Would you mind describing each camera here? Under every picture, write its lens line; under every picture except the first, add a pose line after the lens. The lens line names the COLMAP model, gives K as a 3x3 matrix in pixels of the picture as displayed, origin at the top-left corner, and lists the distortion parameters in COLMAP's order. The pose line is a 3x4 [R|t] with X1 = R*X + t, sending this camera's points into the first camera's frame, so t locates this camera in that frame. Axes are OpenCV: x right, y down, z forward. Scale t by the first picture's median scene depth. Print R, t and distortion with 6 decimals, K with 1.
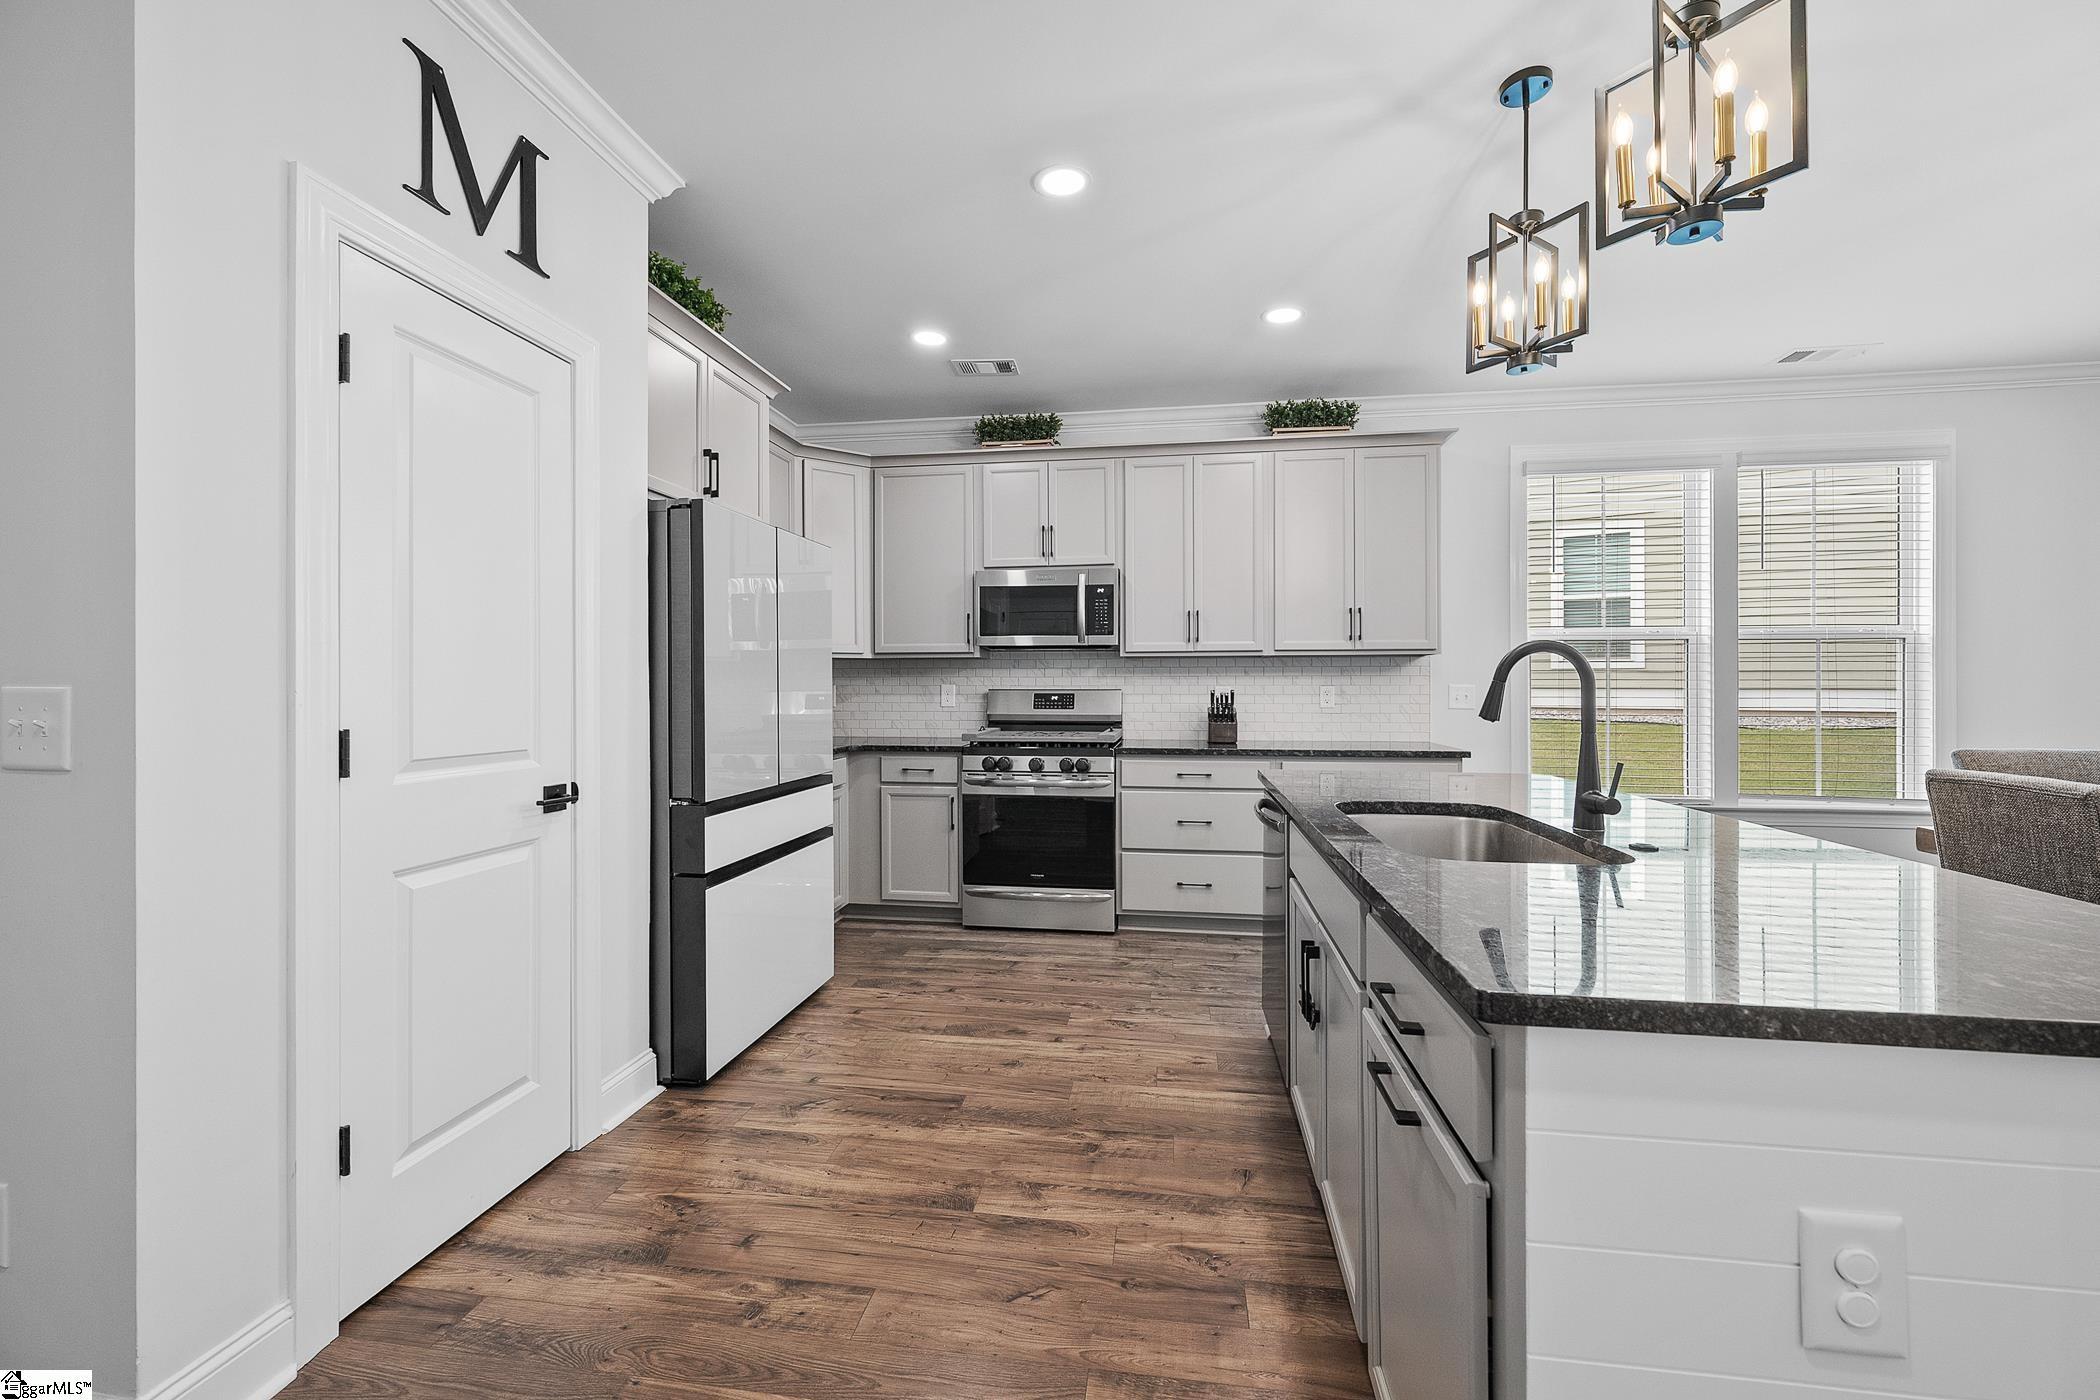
lens RADIAL K [[859.2, 0, 1050.0], [0, 859.2, 700.0], [0, 0, 1]] dist [0.009733, -0.000118]
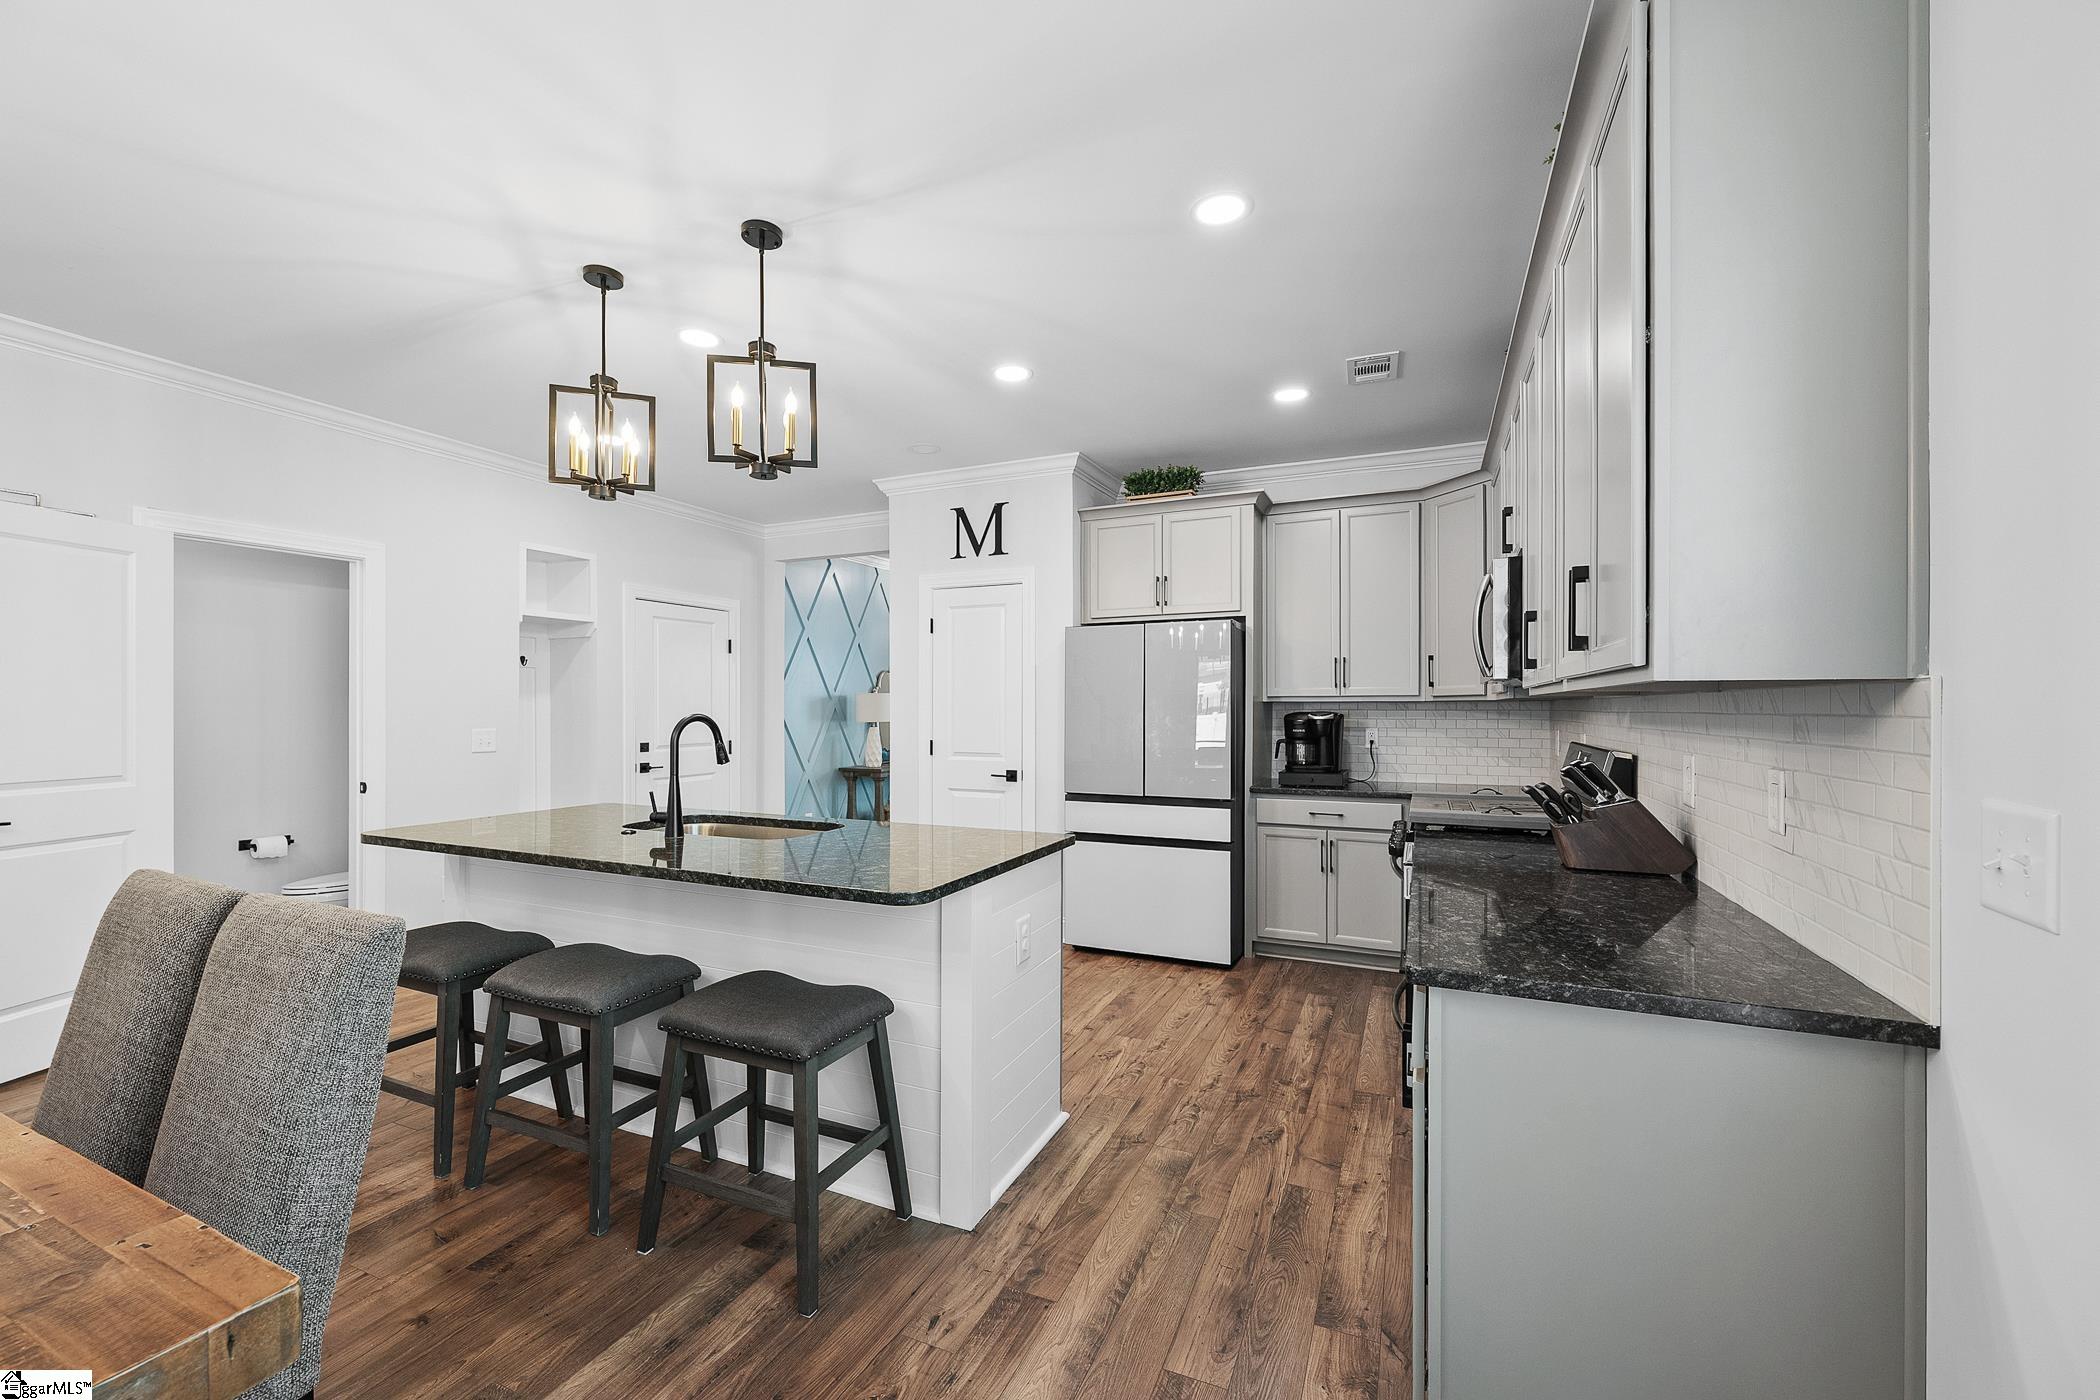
lens RADIAL K [[814.7, 0, 1008.2], [0, 814.7, 722.3], [0, 0, 1]] dist [-0.001763, -0.000137]
pose [[-0.303702, 0.018287, -0.952592, 1.557501], [-0.013420, 0.999634, 0.023469, -0.082619], [0.952673, 0.019911, -0.303346, 1.709853]]
